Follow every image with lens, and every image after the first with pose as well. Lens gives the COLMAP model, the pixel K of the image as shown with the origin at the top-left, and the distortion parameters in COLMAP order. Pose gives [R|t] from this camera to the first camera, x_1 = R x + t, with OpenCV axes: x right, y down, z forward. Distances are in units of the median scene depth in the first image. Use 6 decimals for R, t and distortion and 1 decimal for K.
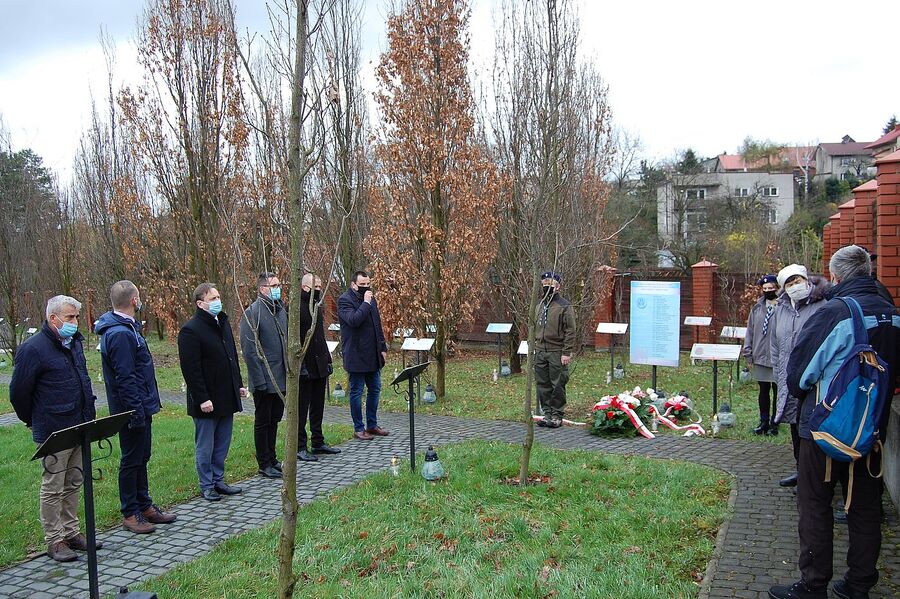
lens RADIAL K [[815.8, 0, 450.8], [0, 815.8, 329.3], [0, 0, 1]] dist [-0.017086, -0.004349]
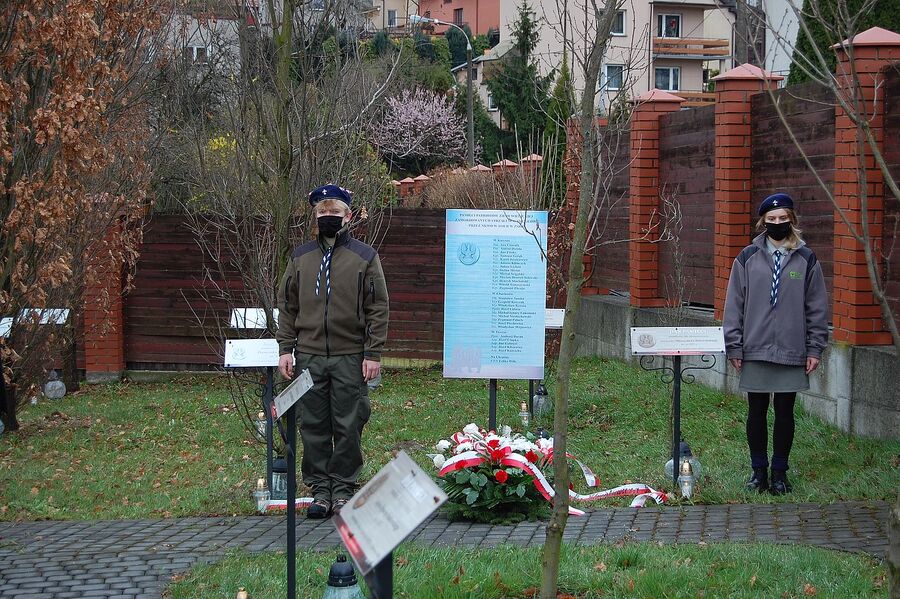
lens RADIAL K [[1813.2, 0, 450.0], [0, 1813.2, 299.5], [0, 0, 1]] dist [0.029339, 0.047714]
pose [[0.844237, -0.012796, 0.535817, -0.363785], [0.030015, 0.999275, -0.023427, 0.020904], [-0.535129, 0.035861, 0.844009, 0.086462]]
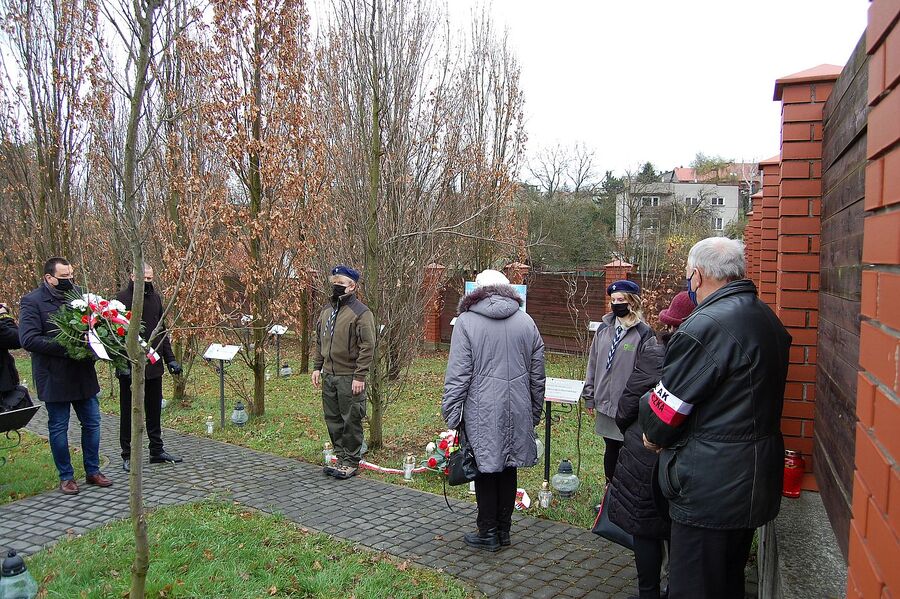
lens RADIAL K [[711.4, 0, 450.0], [0, 711.4, 299.5], [0, 0, 1]] dist [-0.028506, -0.001966]
pose [[0.999499, 0.030883, 0.006954, 0.206368], [-0.030717, 0.999266, -0.022878, -0.027341], [-0.007655, 0.022653, 0.999714, 0.347869]]
